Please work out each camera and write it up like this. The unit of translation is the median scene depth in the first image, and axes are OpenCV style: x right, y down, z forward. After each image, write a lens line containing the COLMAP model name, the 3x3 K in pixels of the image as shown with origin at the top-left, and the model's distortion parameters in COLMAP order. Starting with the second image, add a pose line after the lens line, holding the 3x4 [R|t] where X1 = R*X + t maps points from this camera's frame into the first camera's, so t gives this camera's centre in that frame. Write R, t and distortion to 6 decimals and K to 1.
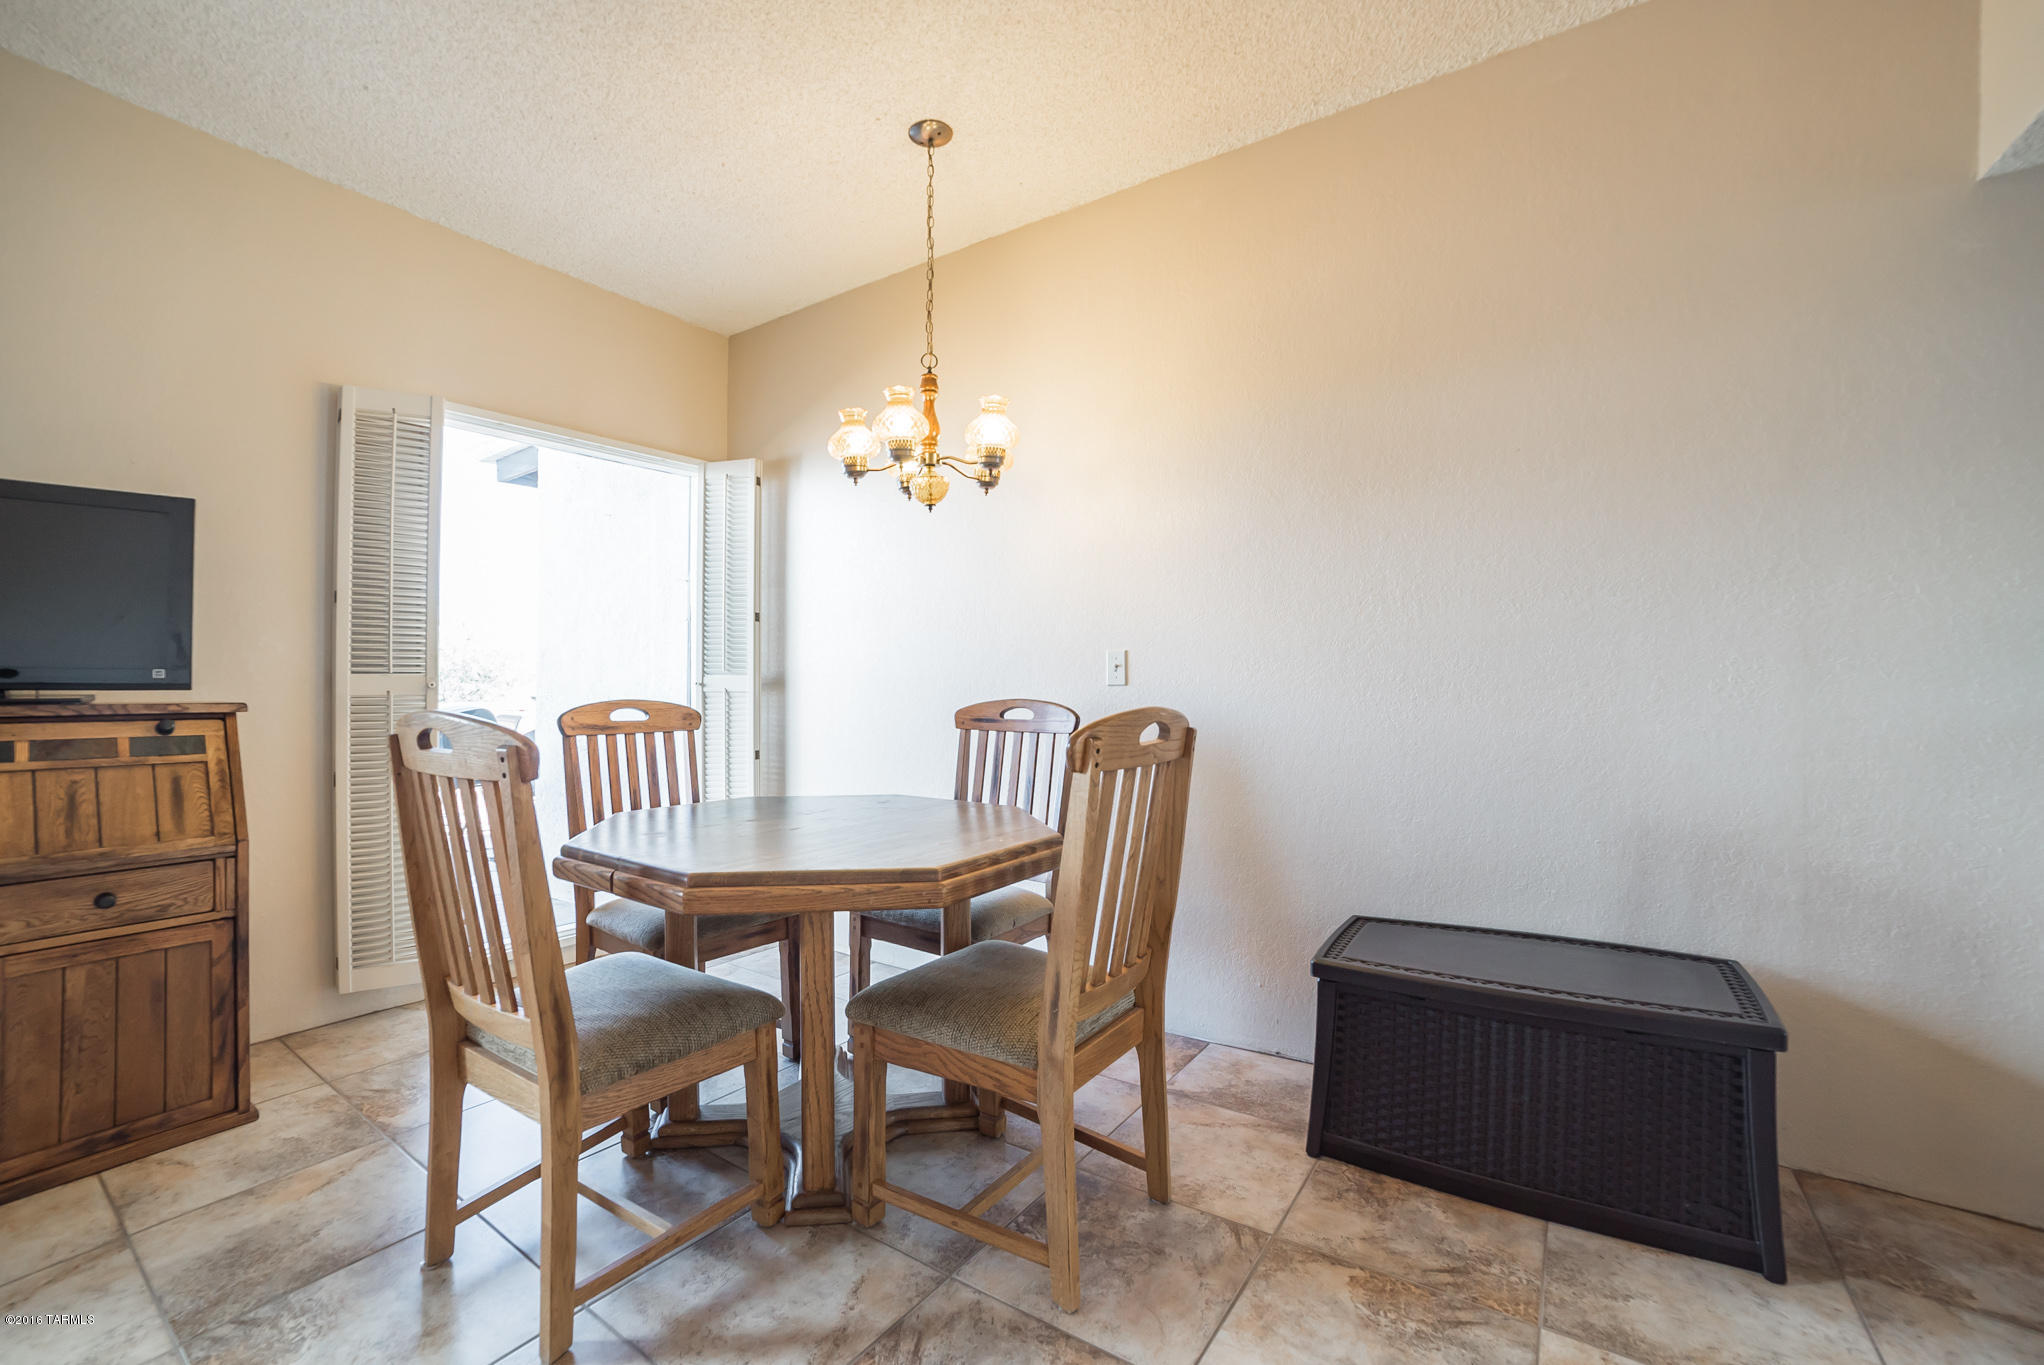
lens RADIAL K [[874.4, 0, 1003.8], [0, 874.4, 697.1], [0, 0, 1]] dist [-0.101872, 0.035469]
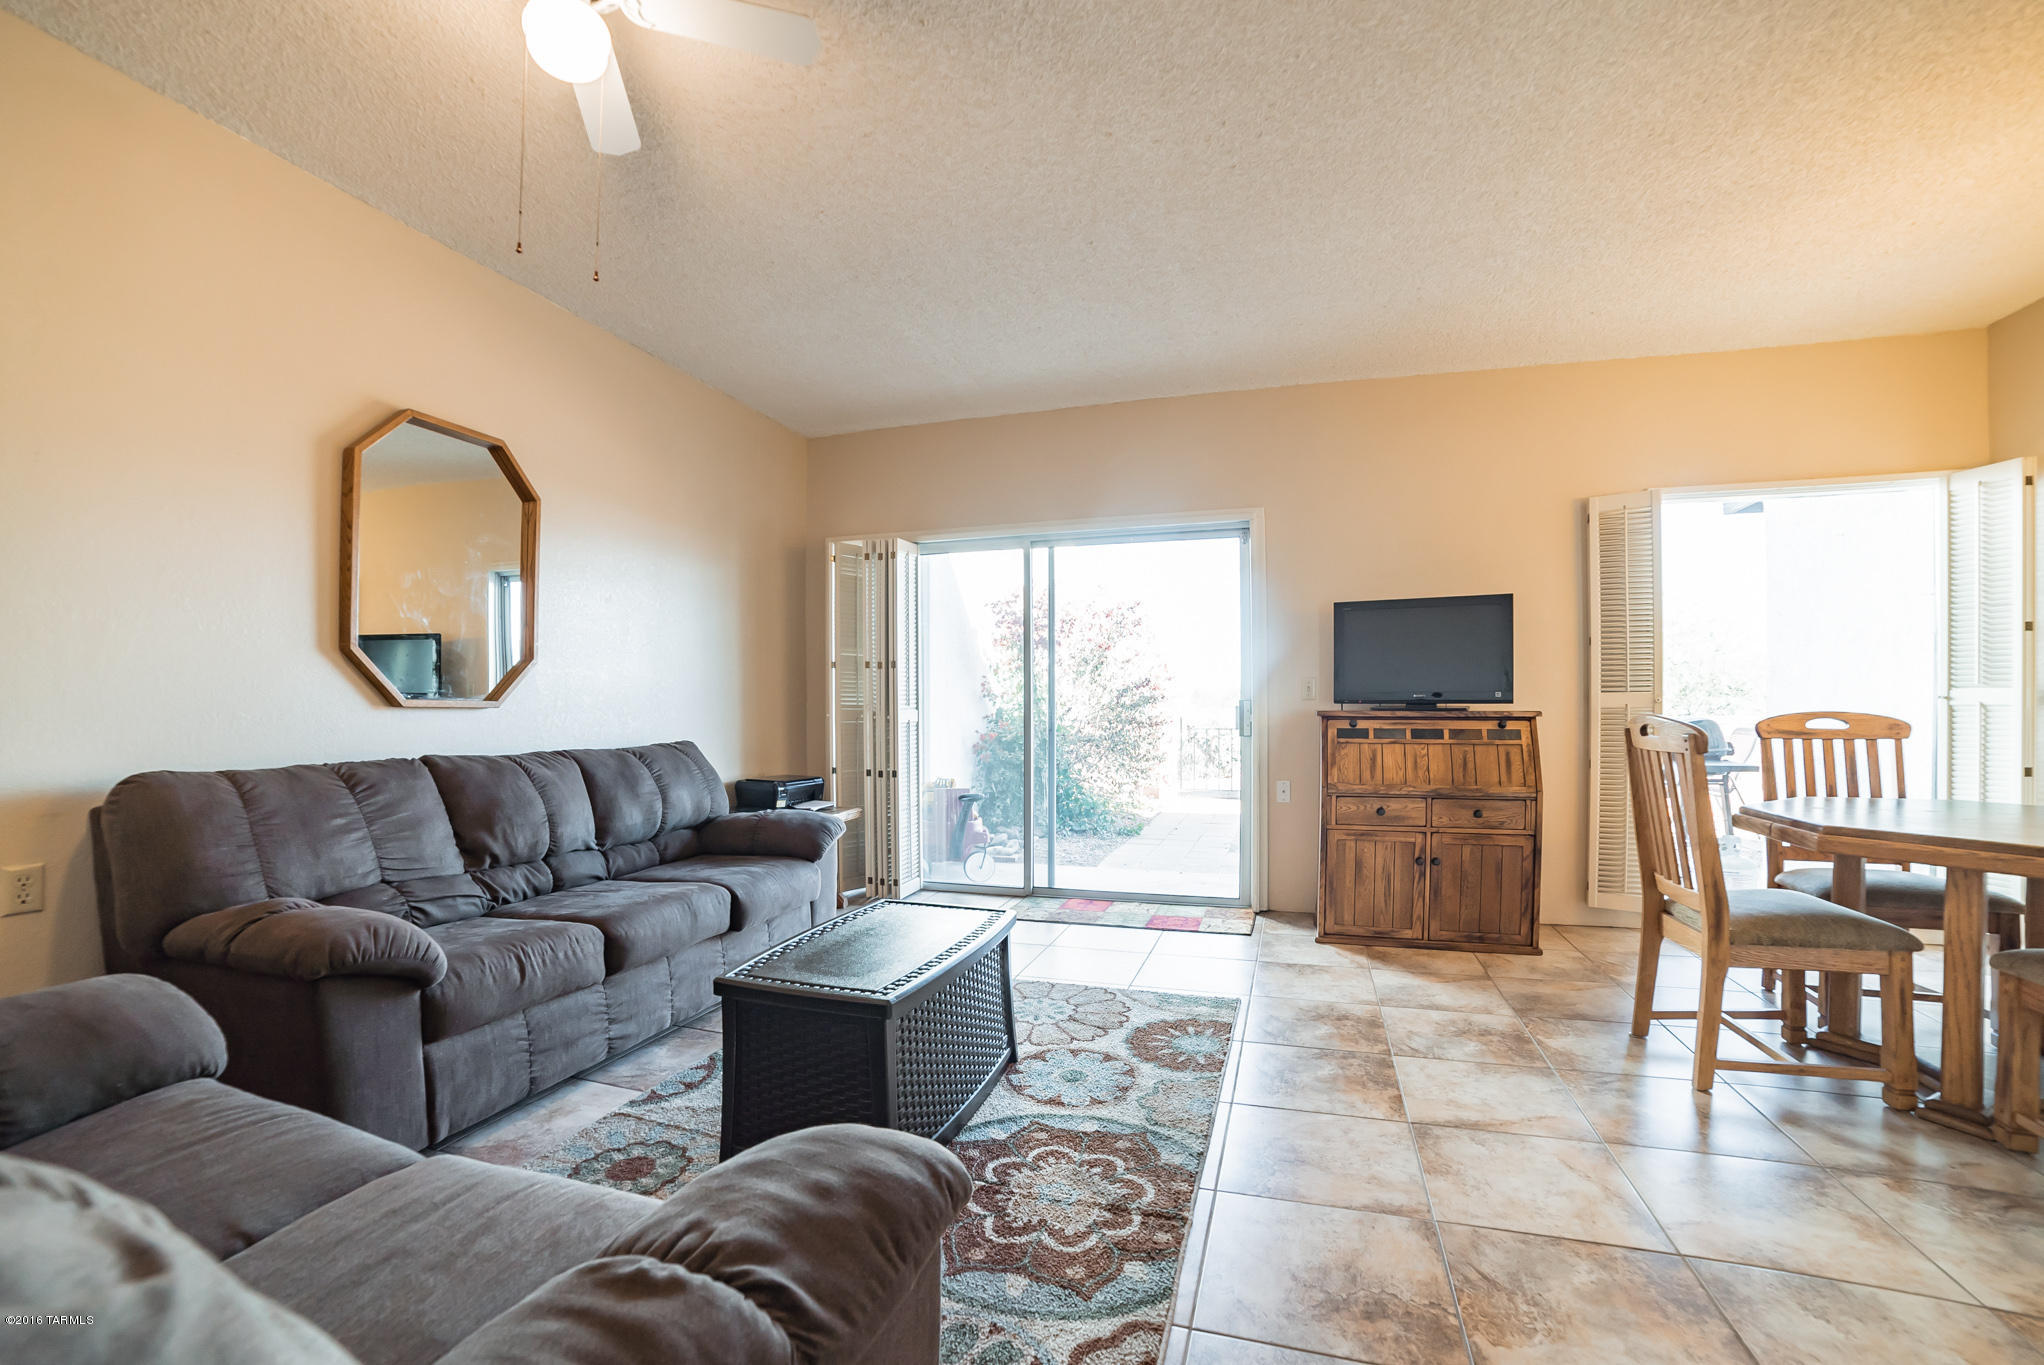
lens RADIAL K [[874.4, 0, 1003.8], [0, 874.4, 697.1], [0, 0, 1]] dist [-0.101872, 0.035469]
pose [[0.284647, -0.009287, -0.958587, 0.445292], [-0.008548, 0.999889, -0.012226, 0.009397], [0.958594, 0.011674, 0.284536, -0.581677]]
